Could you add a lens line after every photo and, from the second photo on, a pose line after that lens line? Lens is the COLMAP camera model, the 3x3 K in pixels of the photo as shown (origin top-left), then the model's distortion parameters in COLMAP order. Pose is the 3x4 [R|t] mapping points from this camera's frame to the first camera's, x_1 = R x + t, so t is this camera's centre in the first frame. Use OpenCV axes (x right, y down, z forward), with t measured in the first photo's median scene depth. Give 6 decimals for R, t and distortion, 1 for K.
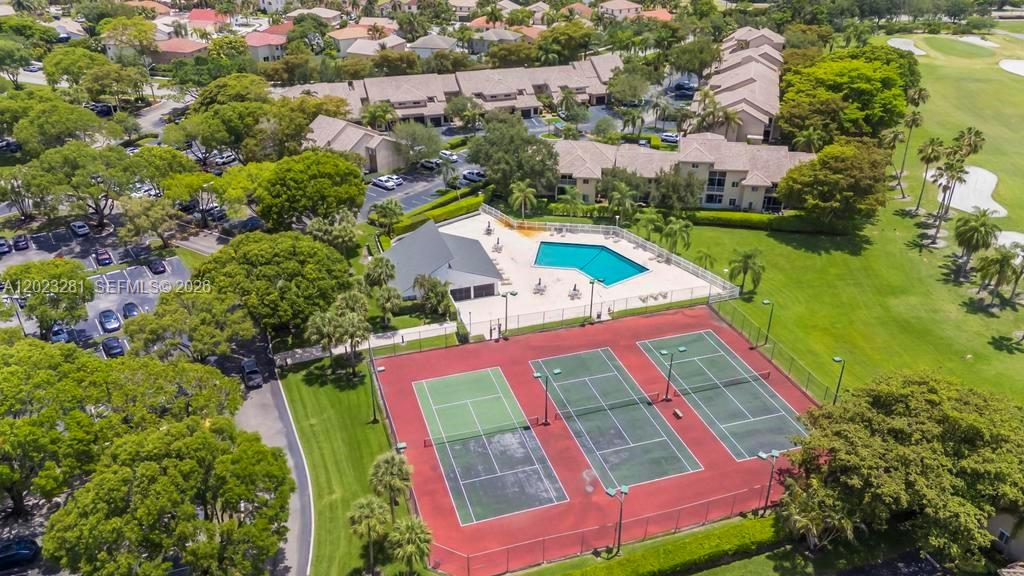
lens RADIAL K [[755.9, 0, 512.0], [0, 755.9, 288.0], [0, 0, 1]] dist [0.065888, 0.001636]
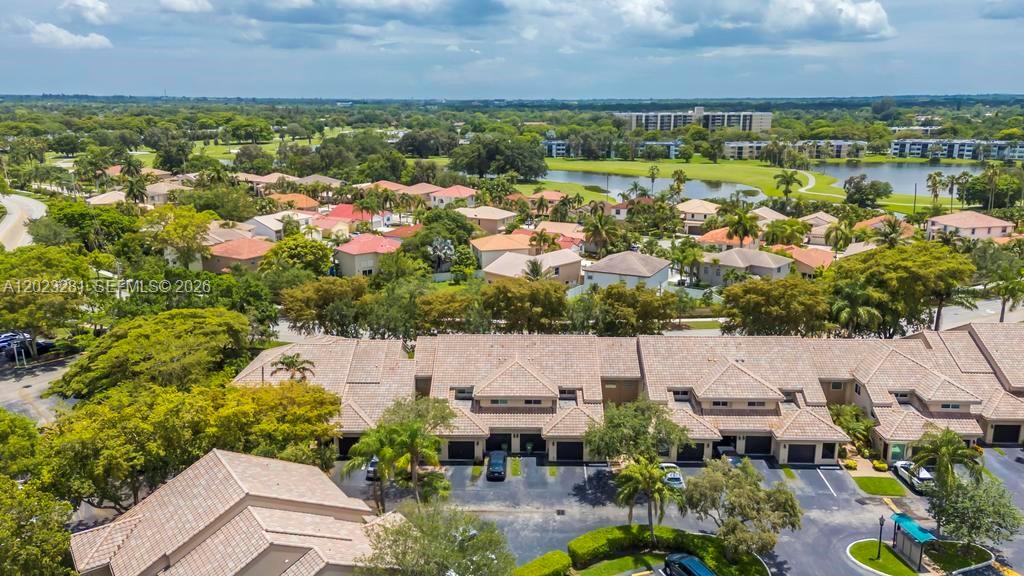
lens RADIAL K [[755.9, 0, 512.0], [0, 755.9, 288.0], [0, 0, 1]] dist [0.065888, 0.001636]
pose [[0.947004, 0.074911, -0.312364, -0.006079], [-0.153333, 0.959908, -0.234661, -0.176975], [0.282262, 0.270121, 0.920523, 0.508963]]
